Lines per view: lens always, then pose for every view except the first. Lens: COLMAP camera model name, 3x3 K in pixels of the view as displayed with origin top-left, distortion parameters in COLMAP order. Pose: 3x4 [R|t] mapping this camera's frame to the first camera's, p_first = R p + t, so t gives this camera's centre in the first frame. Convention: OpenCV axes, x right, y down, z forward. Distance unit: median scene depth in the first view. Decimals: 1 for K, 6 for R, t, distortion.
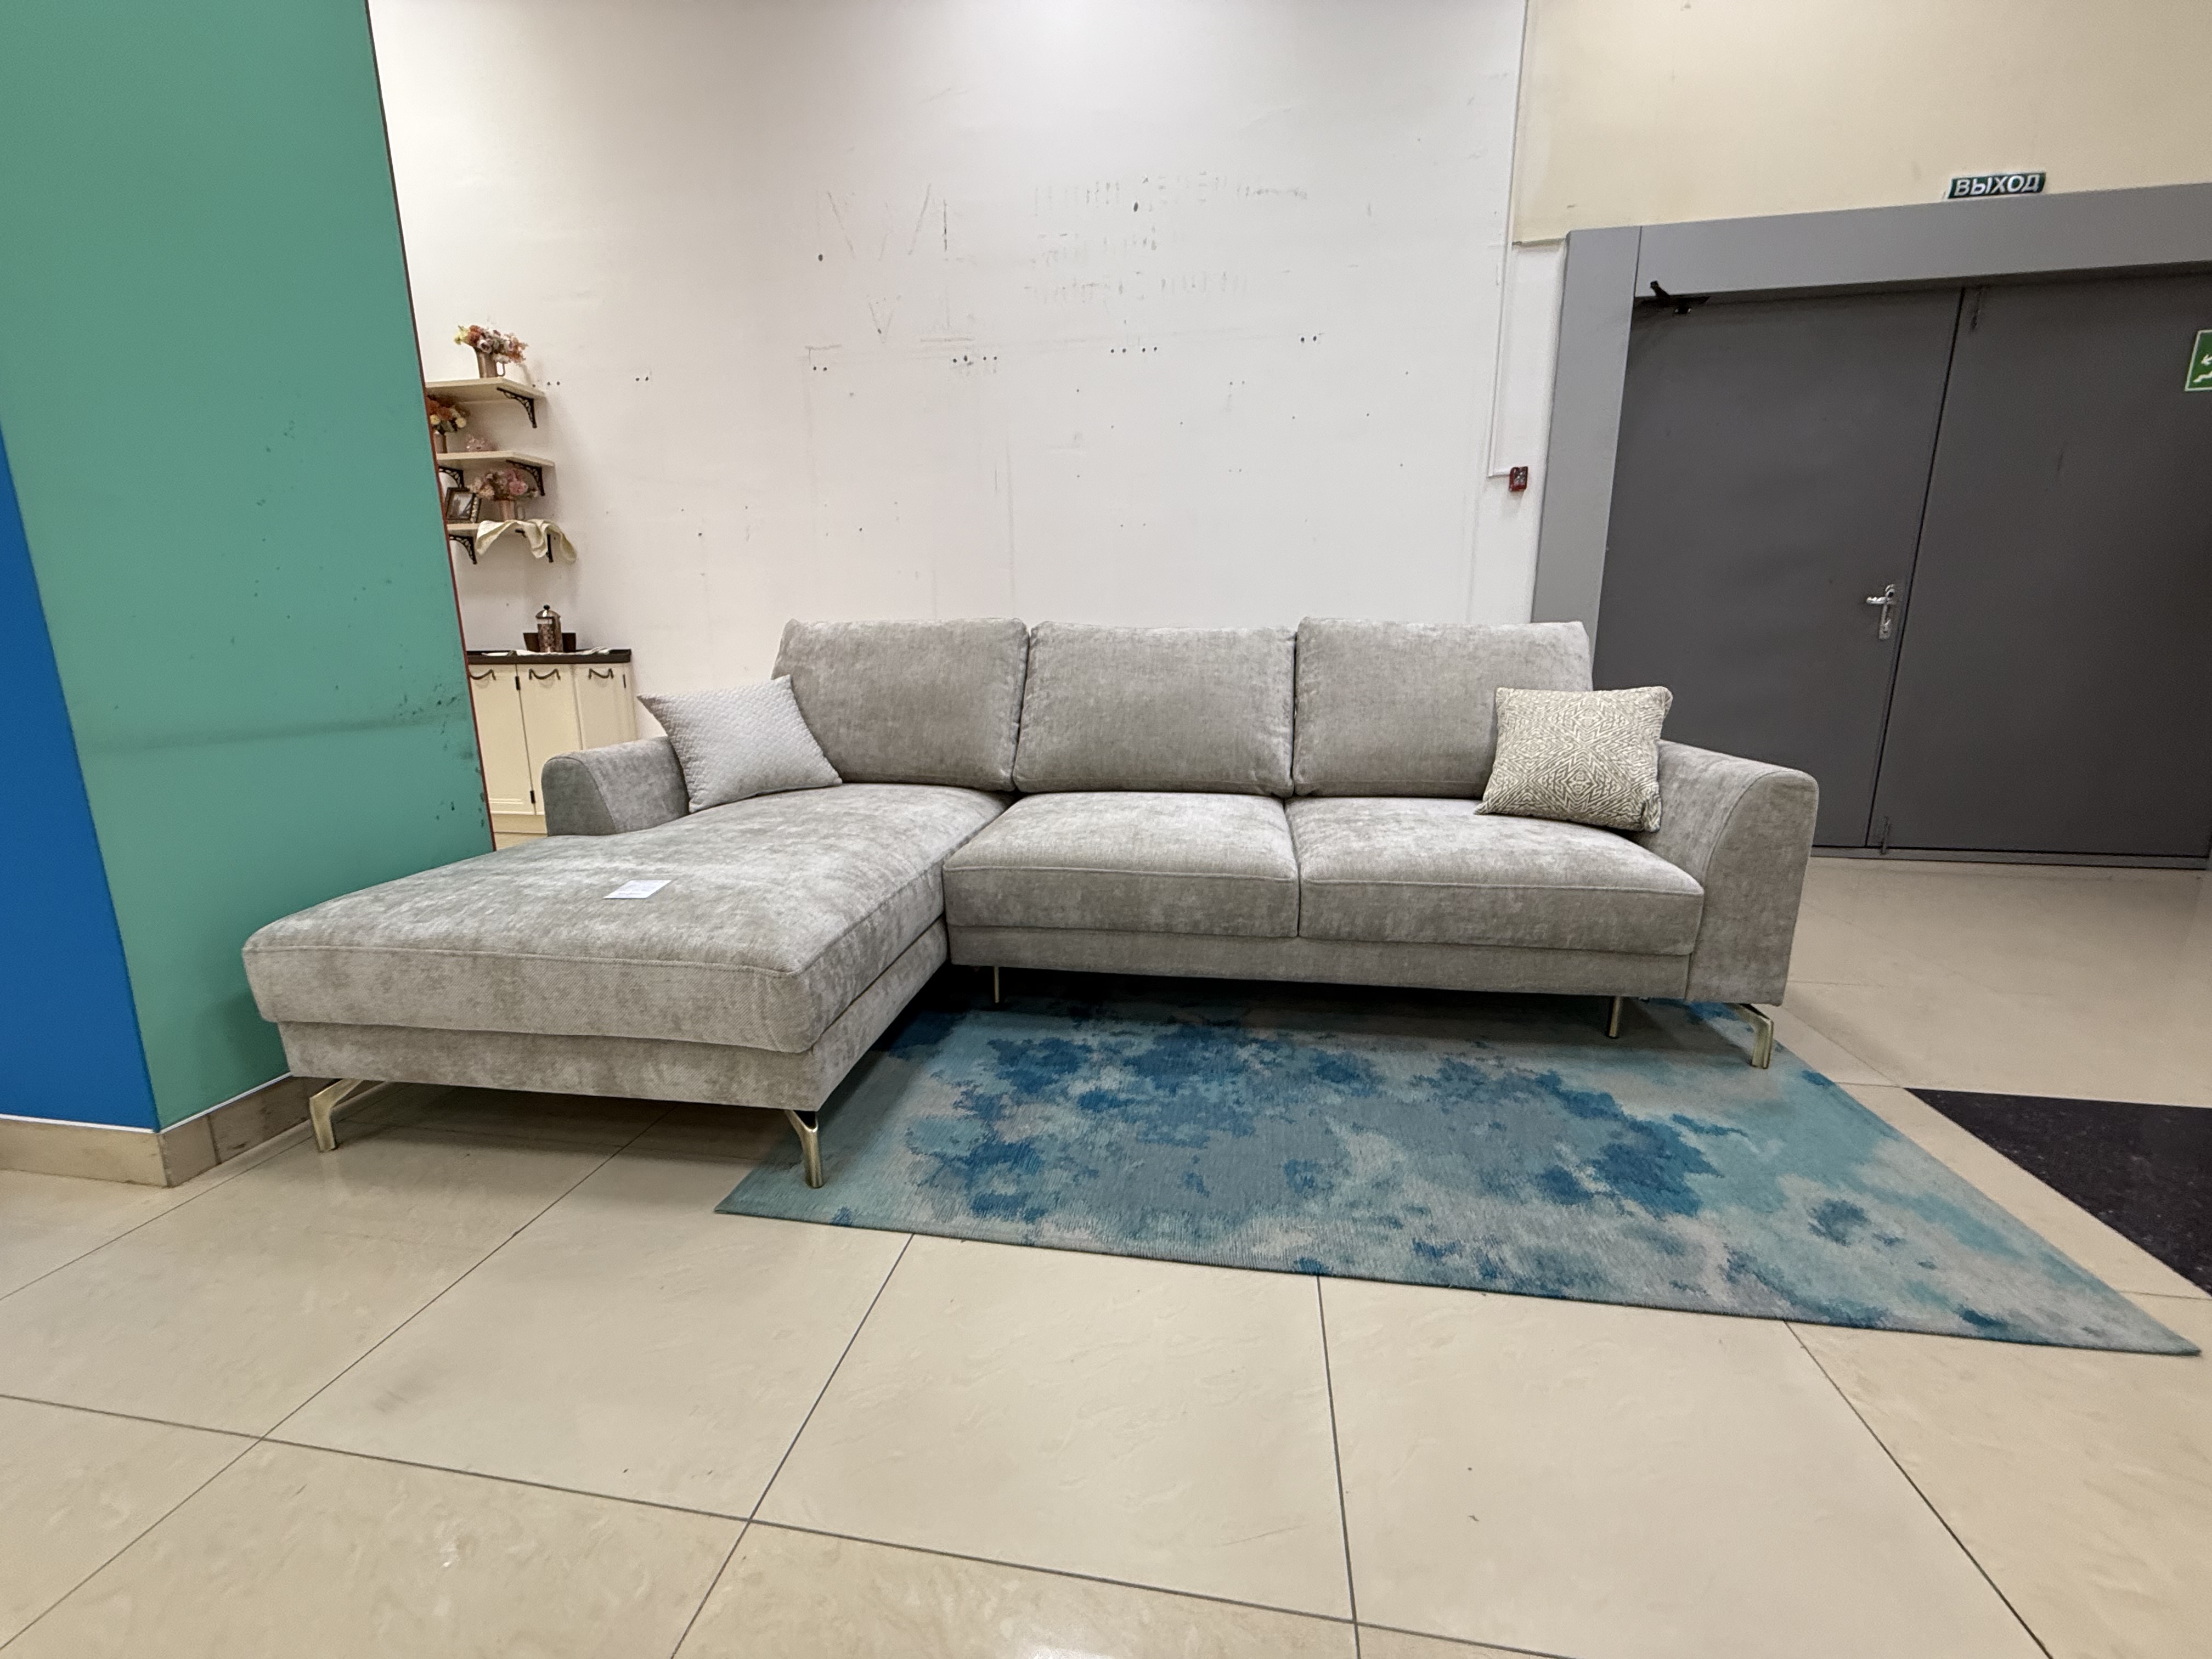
lens RADIAL K [[894.8, 0, 1096.8], [0, 894.8, 837.4], [0, 0, 1]] dist [-0.001419, -0.000410]
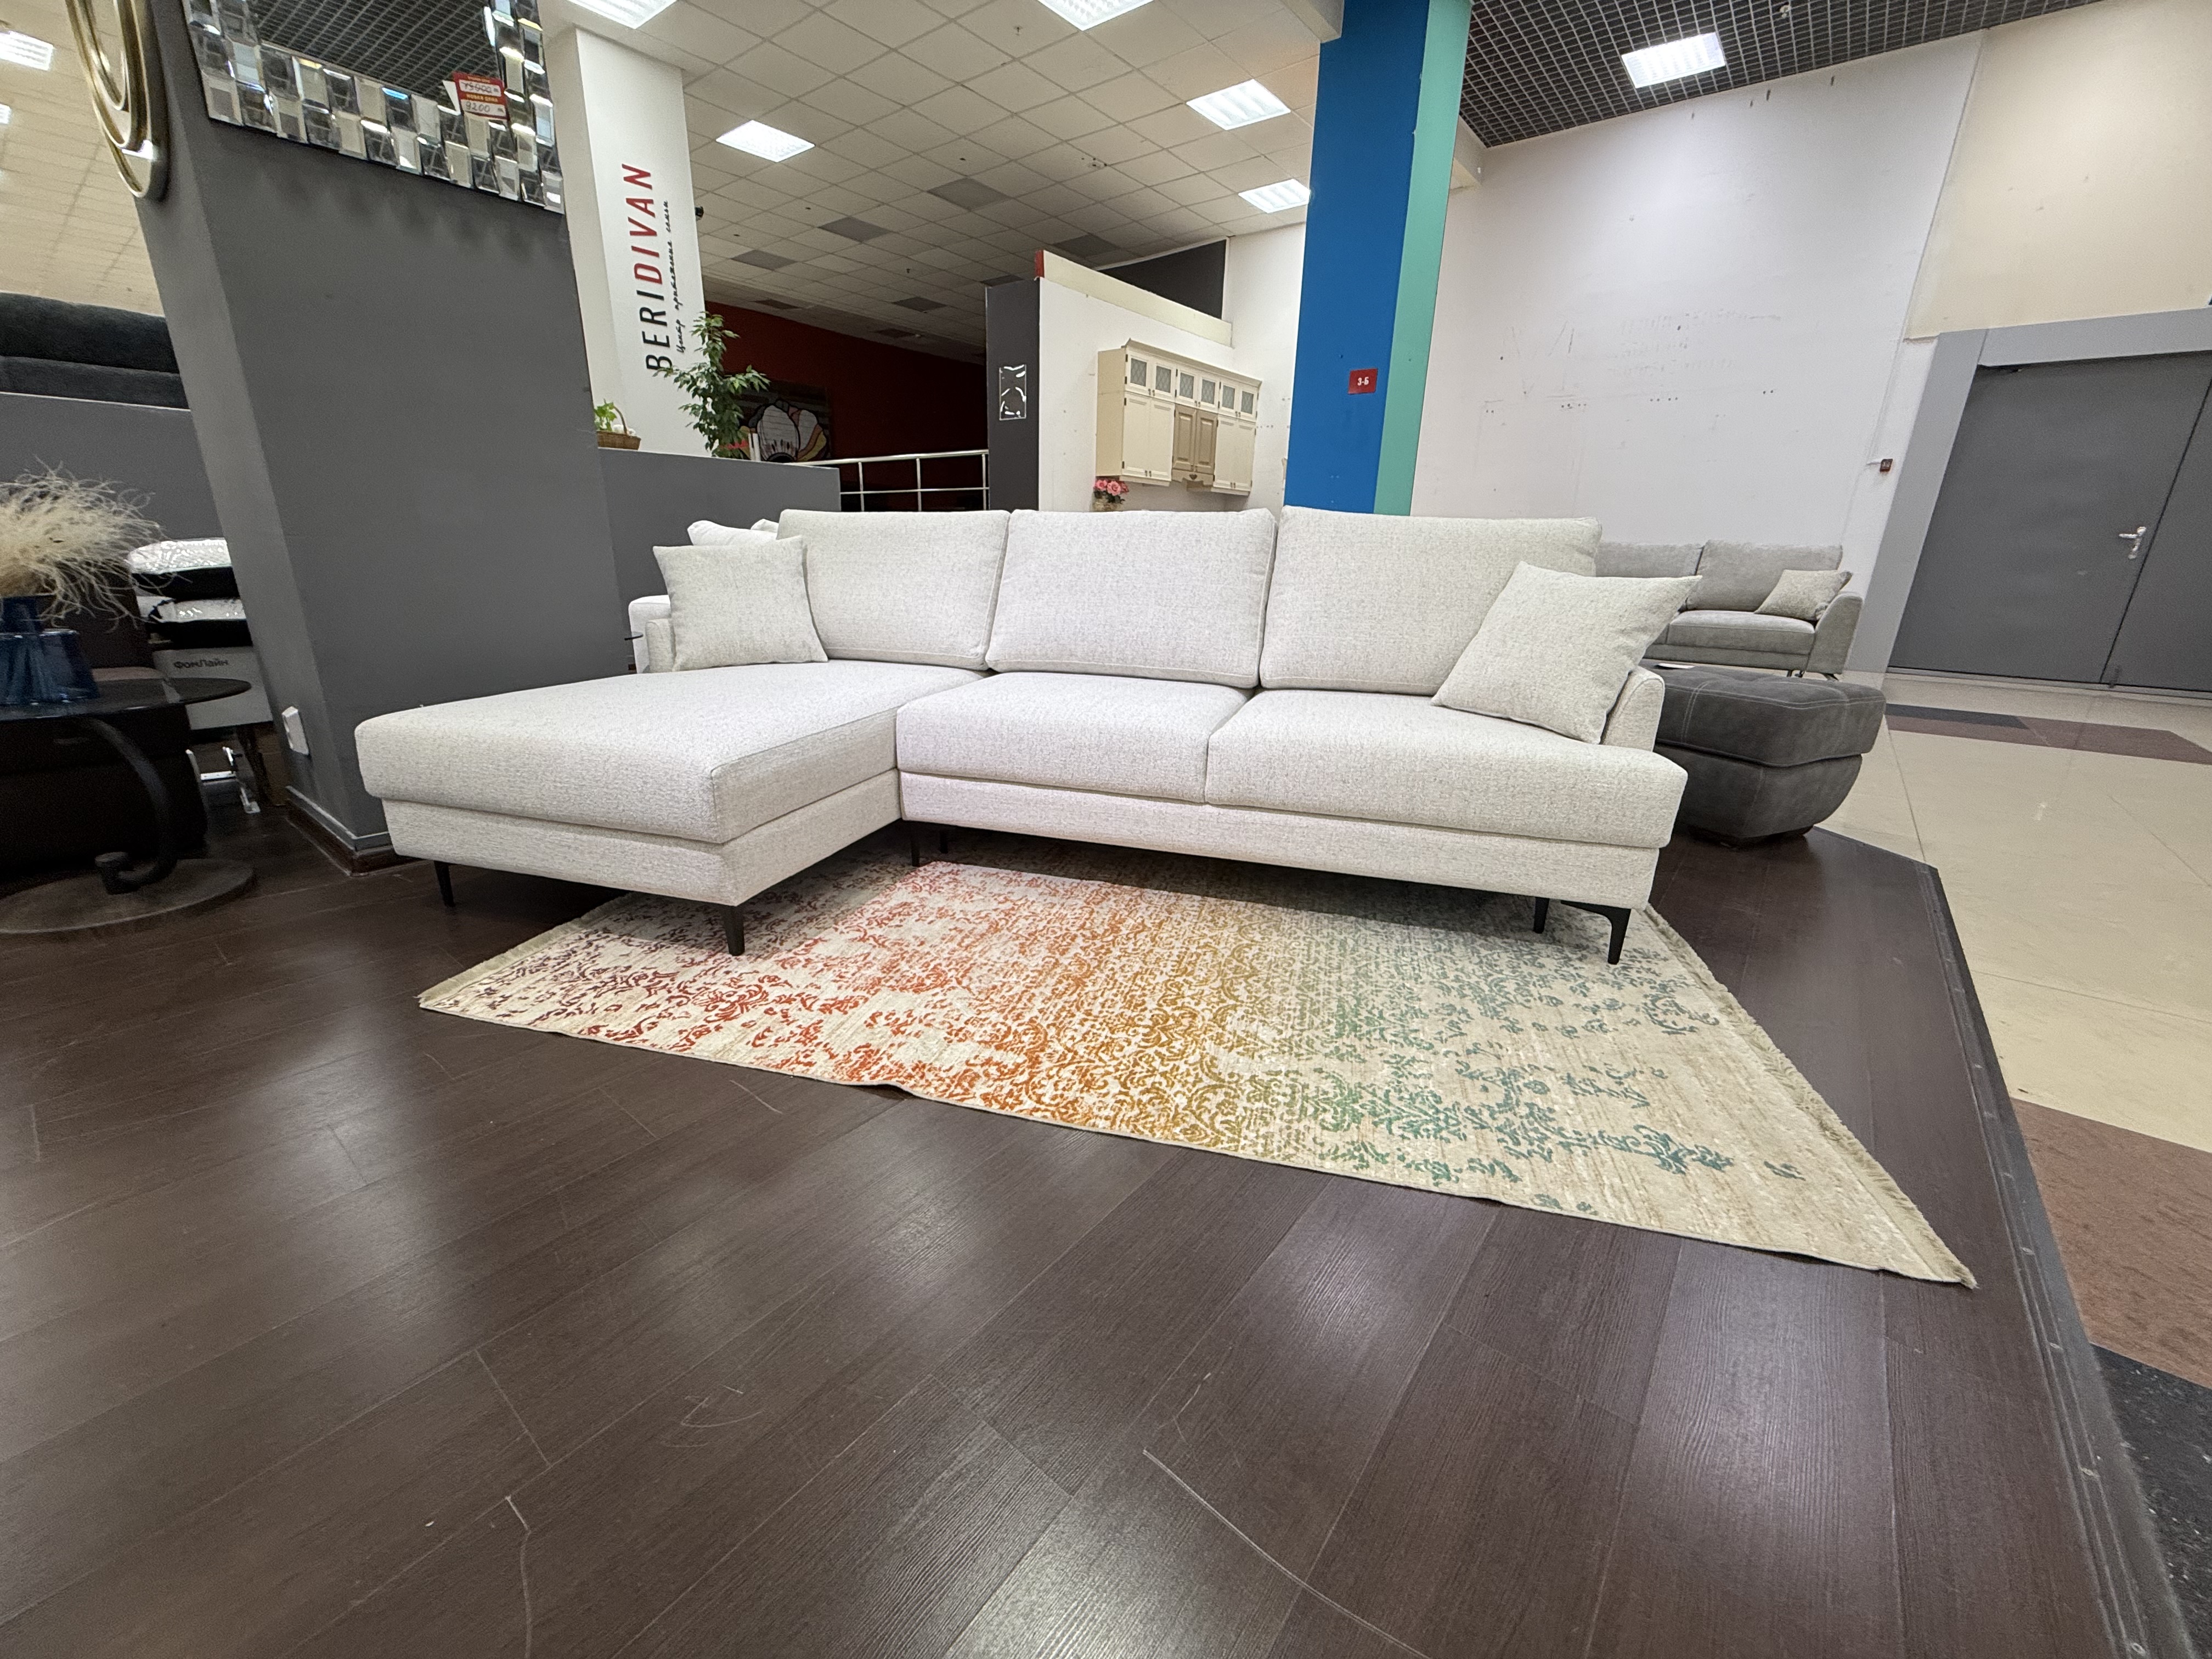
lens RADIAL K [[894.8, 0, 1096.8], [0, 894.8, 837.4], [0, 0, 1]] dist [-0.001419, -0.000410]
pose [[0.873356, 0.175090, -0.454524, 0.013781], [-0.128860, 0.982965, 0.131053, 0.351848], [0.469727, -0.055886, 0.881041, -1.551753]]
